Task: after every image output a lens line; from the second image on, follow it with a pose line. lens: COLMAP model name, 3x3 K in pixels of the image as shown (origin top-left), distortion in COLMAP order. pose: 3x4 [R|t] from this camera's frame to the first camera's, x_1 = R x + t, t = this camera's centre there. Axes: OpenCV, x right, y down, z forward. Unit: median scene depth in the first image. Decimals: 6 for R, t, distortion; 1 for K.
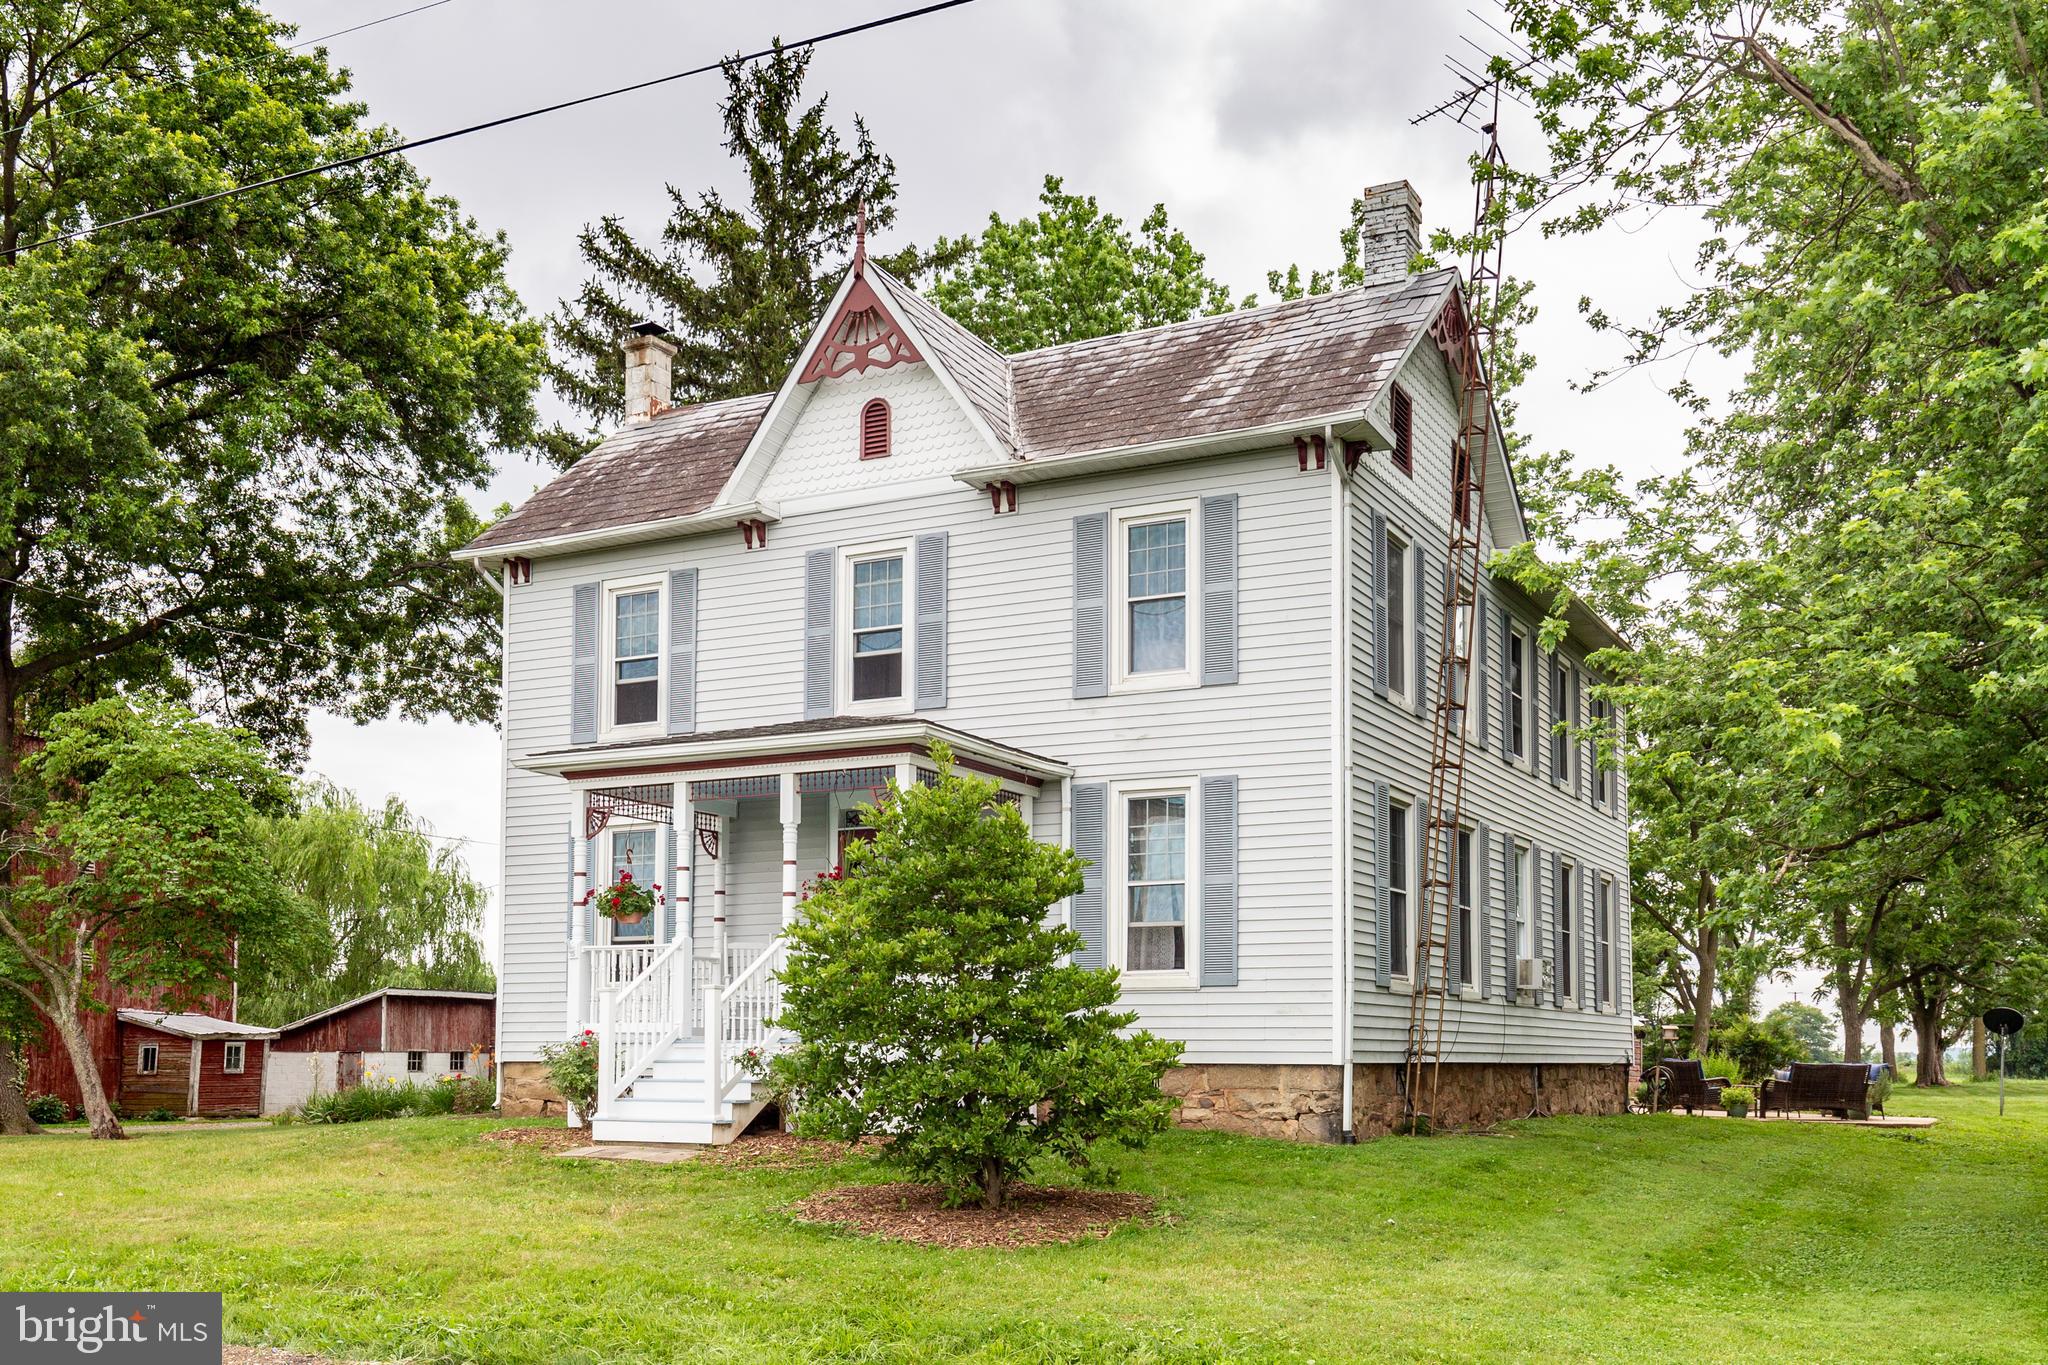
lens RADIAL K [[1956.1, 0, 1029.7], [0, 1956.1, 769.6], [0, 0, 1]] dist [-0.028670, -0.006118]
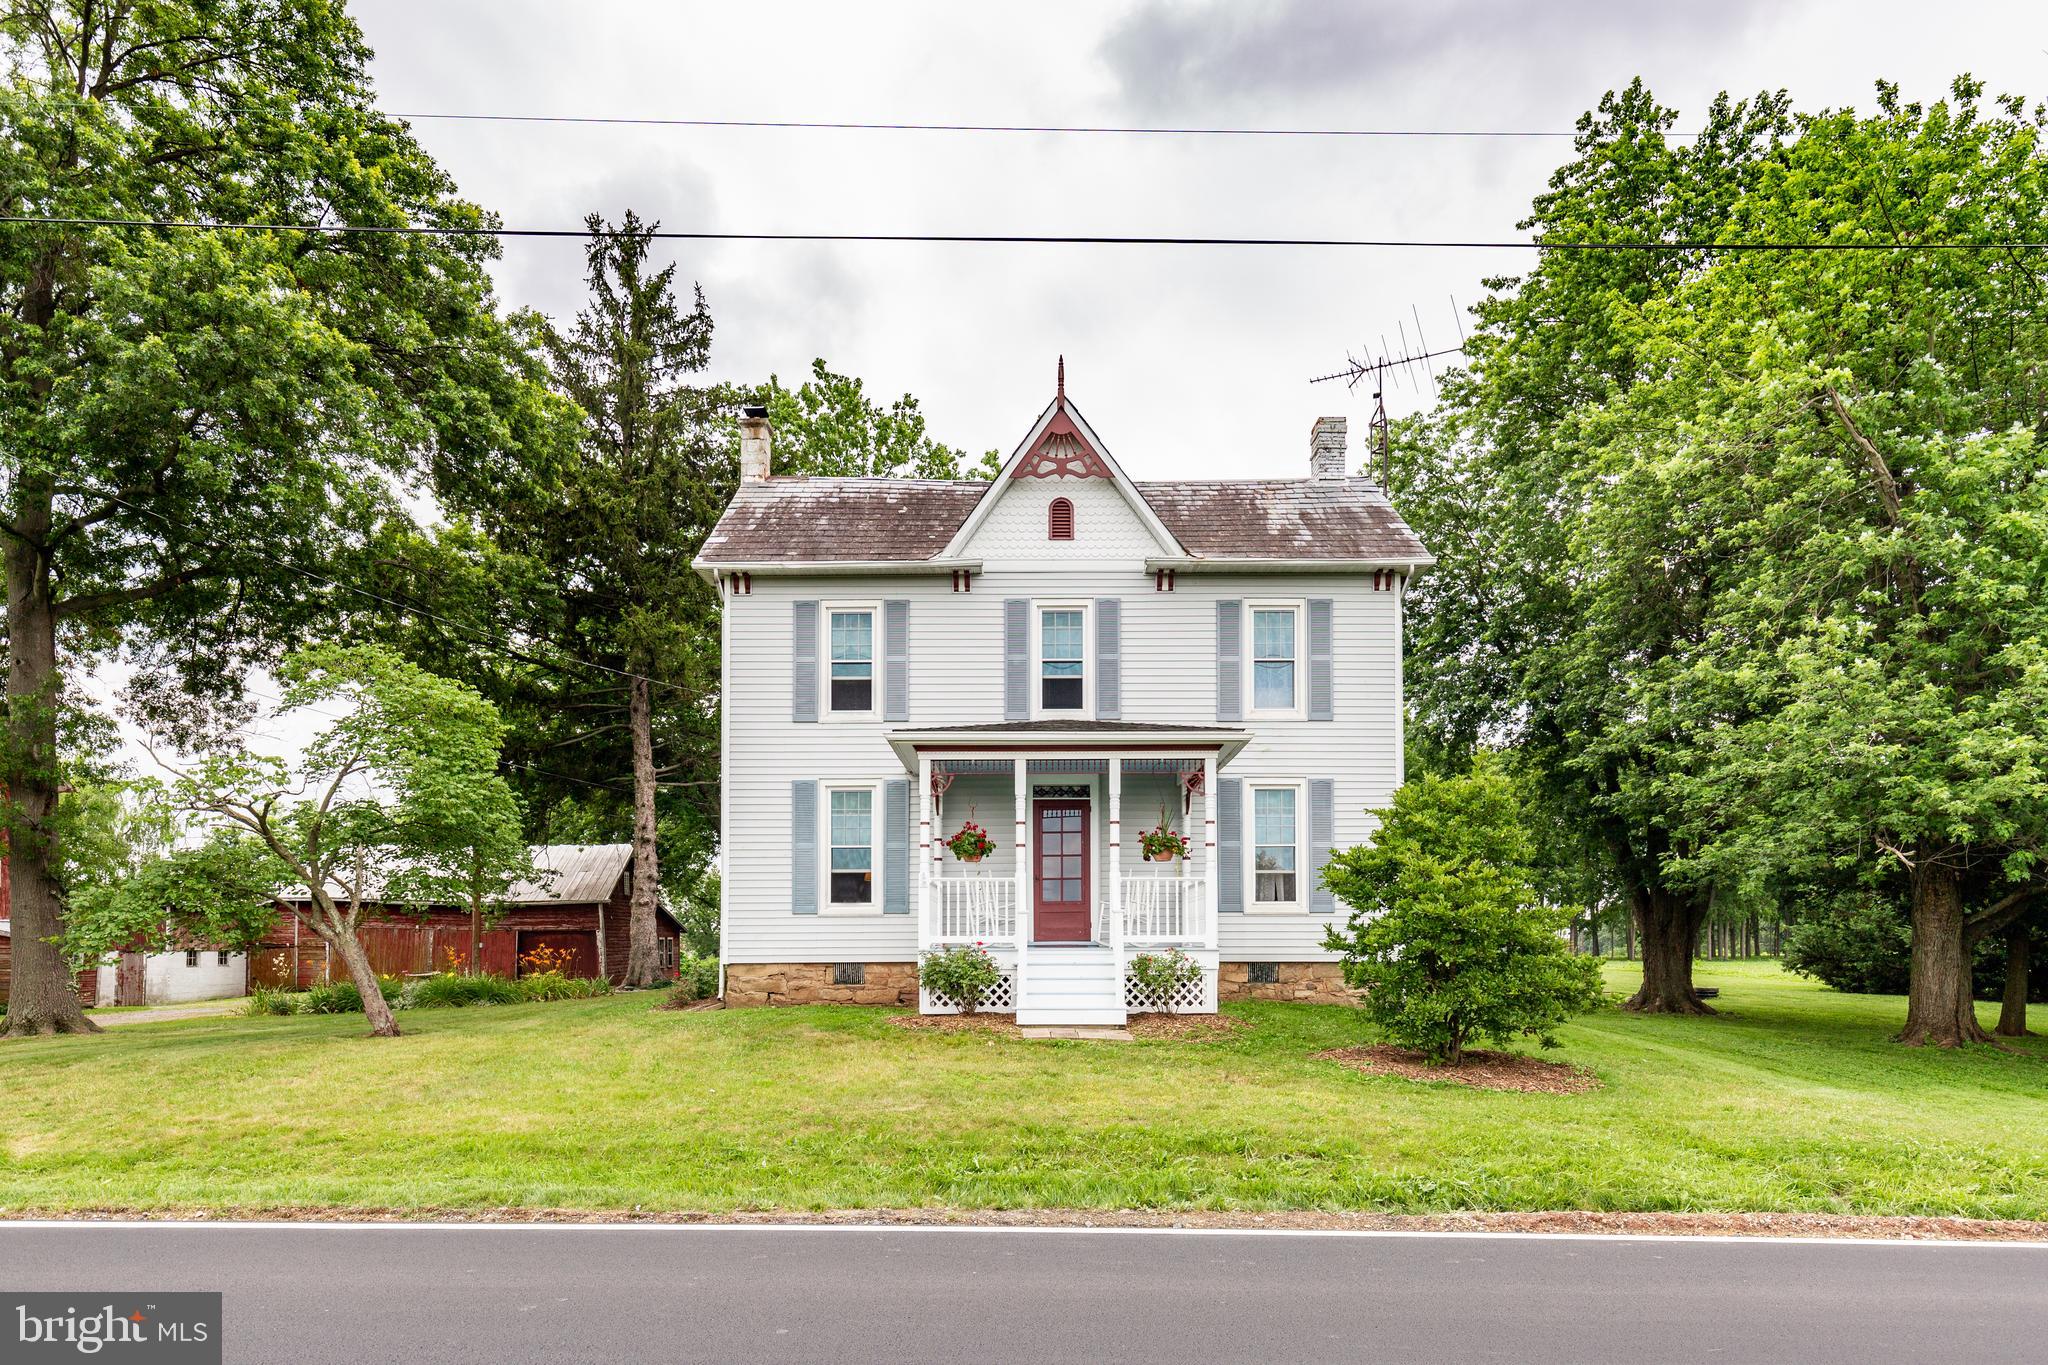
lens RADIAL K [[1190.4, 0, 1061.2], [0, 1190.4, 818.3], [0, 0, 1]] dist [0.002010, 0.000612]
pose [[0.889453, 0.046681, 0.454637, -0.463432], [-0.062840, 0.997813, 0.020487, 0.025422], [-0.452686, -0.046792, 0.890441, 0.217133]]
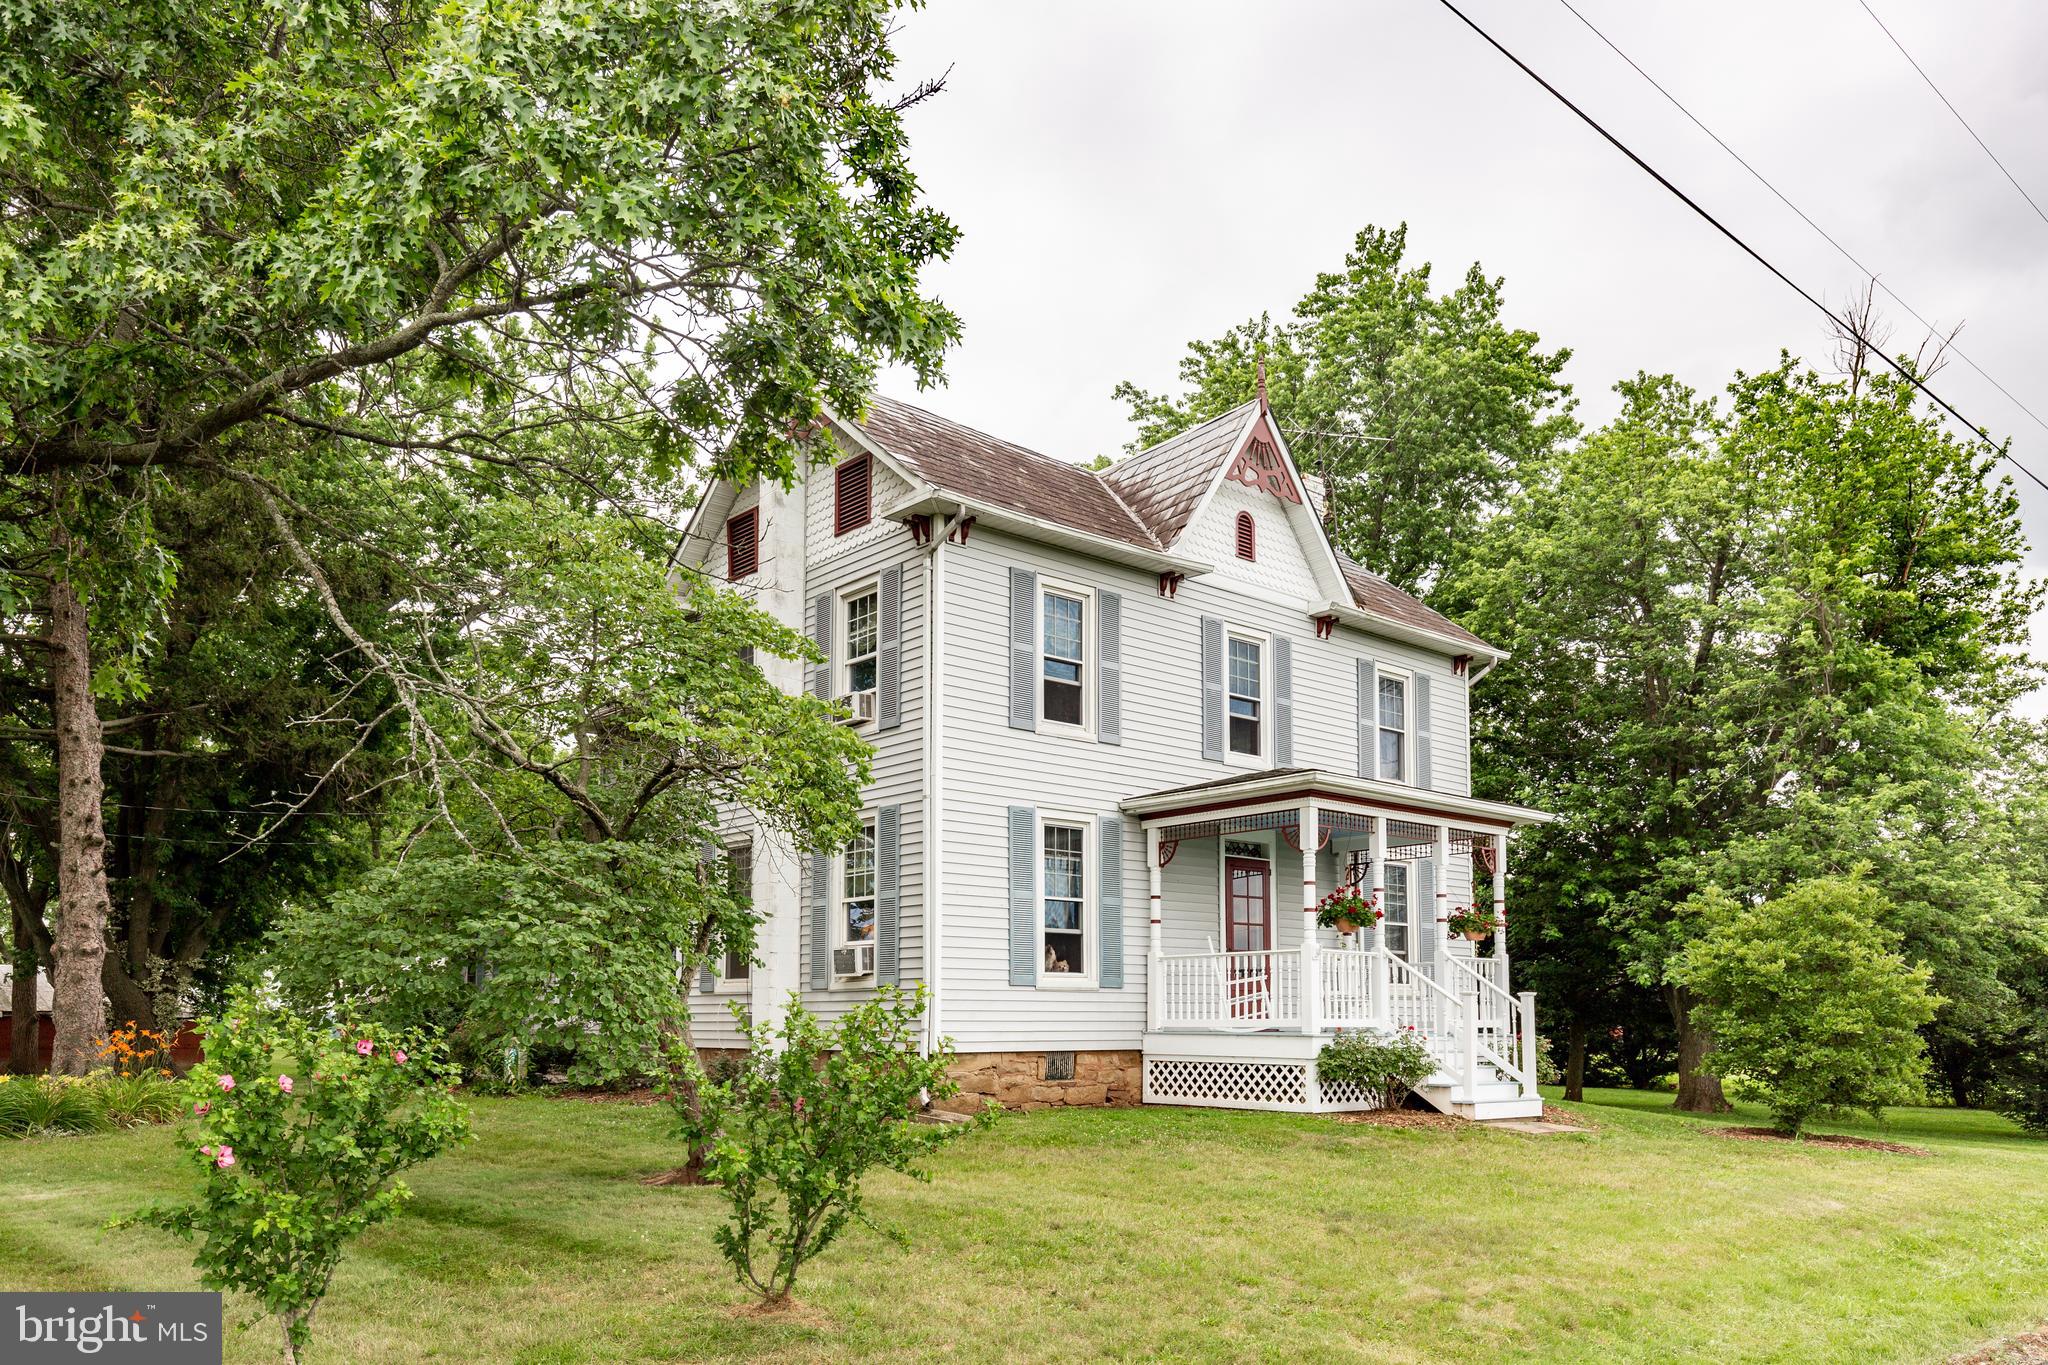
lens RADIAL K [[1452.1, 0, 1020.7], [0, 1452.1, 813.4], [0, 0, 1]] dist [0.000006, -0.000967]
pose [[0.389110, 0.134647, 0.911298, -0.948631], [-0.133356, 0.987073, -0.088902, 0.099722], [-0.911488, -0.086934, 0.402036, 0.744322]]
